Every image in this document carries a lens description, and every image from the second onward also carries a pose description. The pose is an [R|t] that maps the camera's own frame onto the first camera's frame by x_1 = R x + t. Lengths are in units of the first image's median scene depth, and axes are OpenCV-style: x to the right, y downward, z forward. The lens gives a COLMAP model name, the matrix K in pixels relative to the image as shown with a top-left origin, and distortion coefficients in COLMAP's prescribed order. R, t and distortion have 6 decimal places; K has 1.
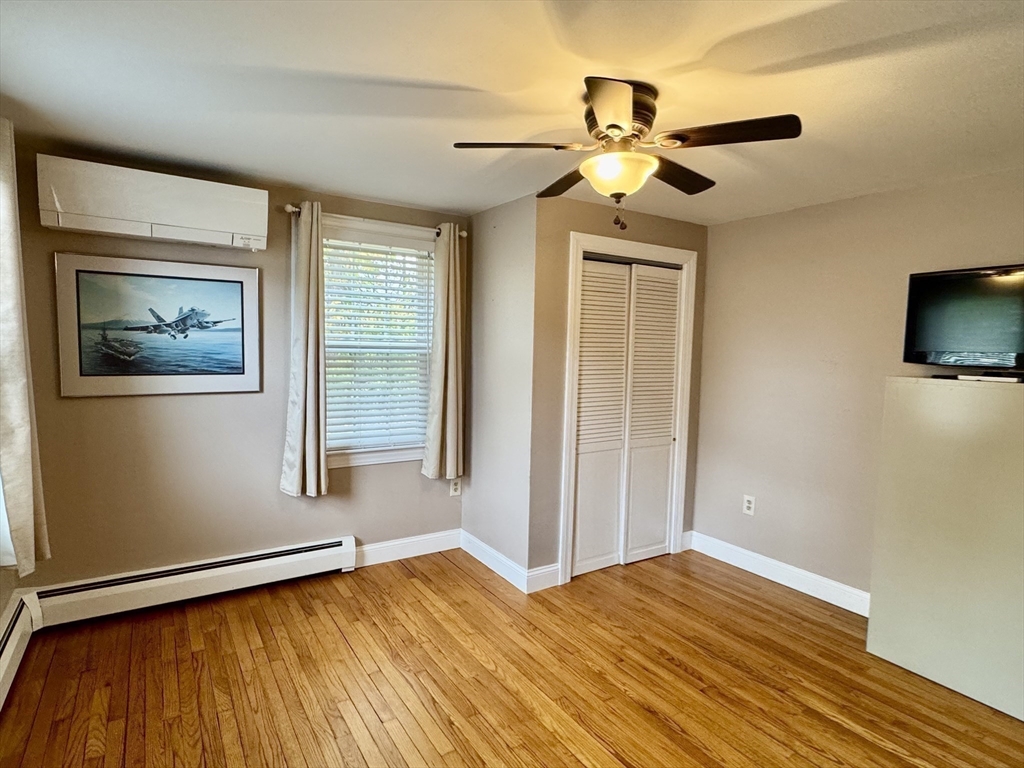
lens RADIAL K [[559.0, 0, 510.0], [0, 559.0, 387.8], [0, 0, 1]] dist [0.000154, 0.000640]
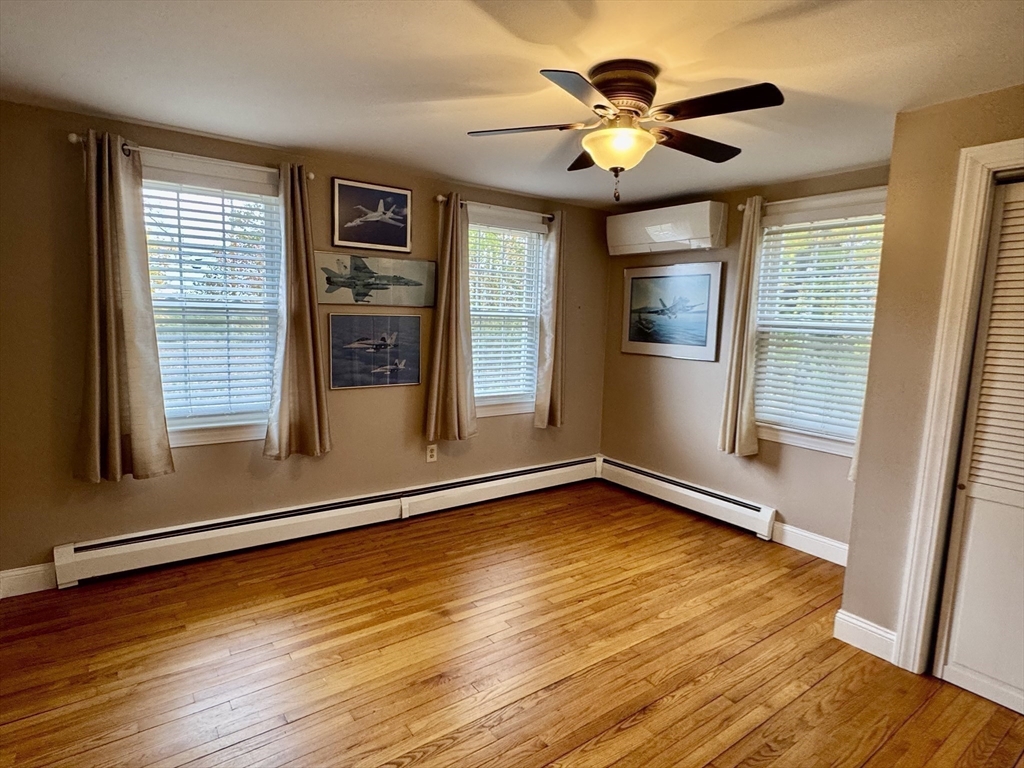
lens RADIAL K [[559.0, 0, 510.0], [0, 559.0, 387.8], [0, 0, 1]] dist [0.000154, 0.000640]
pose [[0.057469, 0.110797, -0.992180, 0.838863], [-0.107151, 0.988766, 0.104209, -0.016750], [0.992580, 0.100324, 0.068695, 0.504098]]
